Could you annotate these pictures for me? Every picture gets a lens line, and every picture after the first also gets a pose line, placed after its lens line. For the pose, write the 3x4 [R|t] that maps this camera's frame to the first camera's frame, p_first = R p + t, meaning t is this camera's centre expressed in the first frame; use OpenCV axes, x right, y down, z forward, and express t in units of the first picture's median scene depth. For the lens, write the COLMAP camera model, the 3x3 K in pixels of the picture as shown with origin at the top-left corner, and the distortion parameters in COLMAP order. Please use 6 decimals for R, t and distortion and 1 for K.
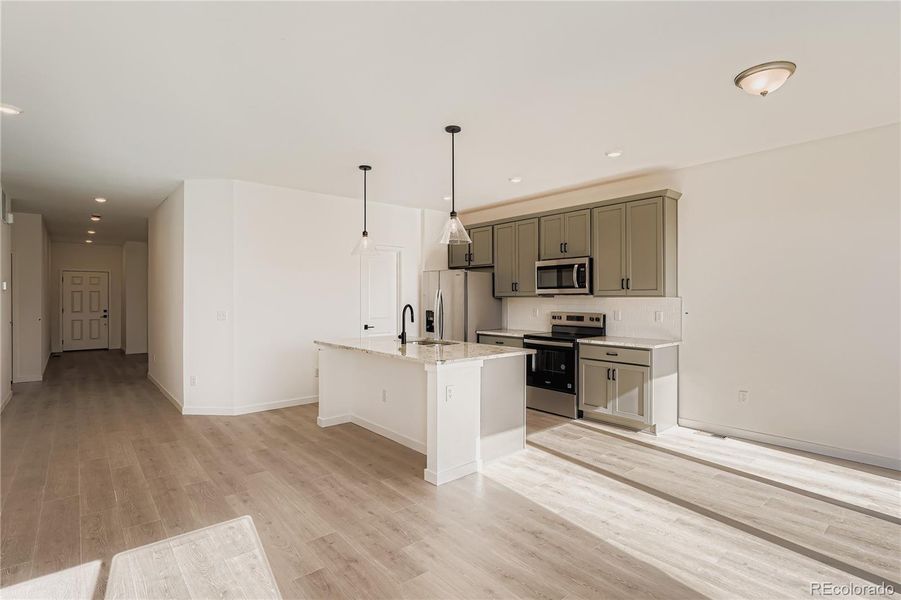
lens RADIAL K [[447.5, 0, 450.5], [0, 447.5, 300.0], [0, 0, 1]] dist [-0.000137, 0.000451]
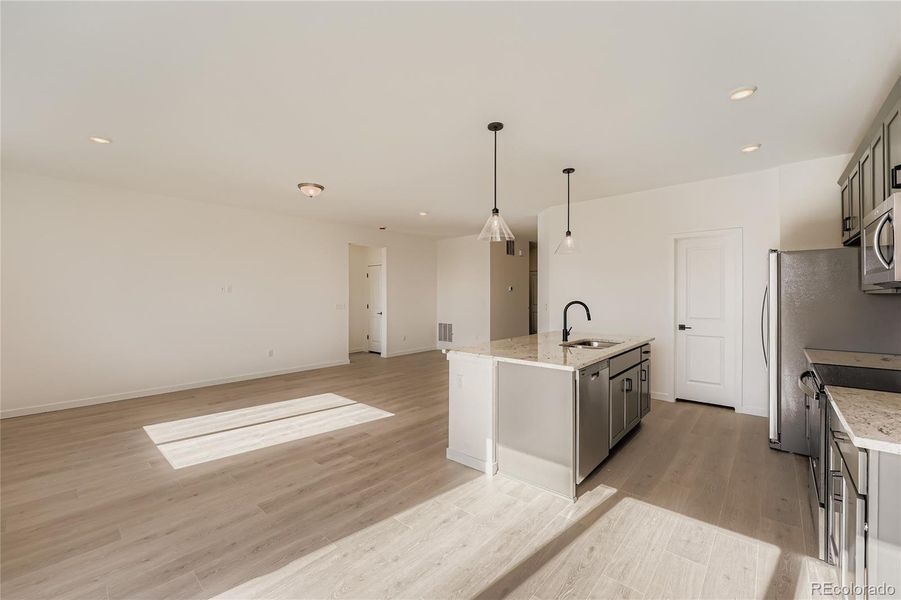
lens RADIAL K [[363.9, 0, 453.8], [0, 363.9, 293.9], [0, 0, 1]] dist [-0.014063, -0.000353]
pose [[0.140237, -0.004894, -0.990106, 0.597938], [-0.001521, 0.999986, -0.005159, -0.000466], [0.990117, 0.002229, 0.140228, 0.592105]]
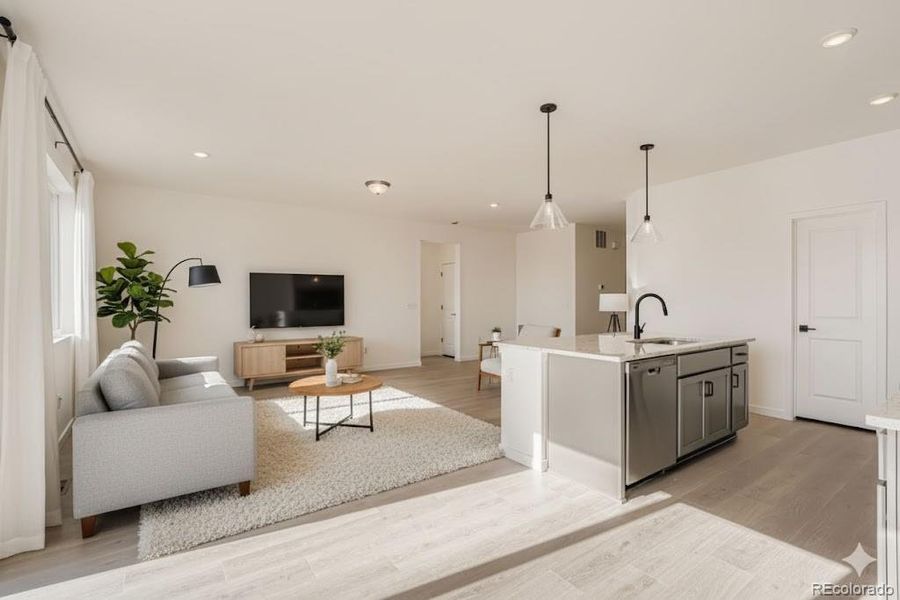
lens RADIAL K [[411.4, 0, 450.0], [0, 411.4, 300.0], [0, 0, 1]] dist [-0.014549, 0.000242]
pose [[-0.096098, 0.000761, -0.995372, 0.669868], [-0.000944, 0.999999, 0.000856, 0.020415], [0.995371, 0.001022, -0.096097, 0.653487]]
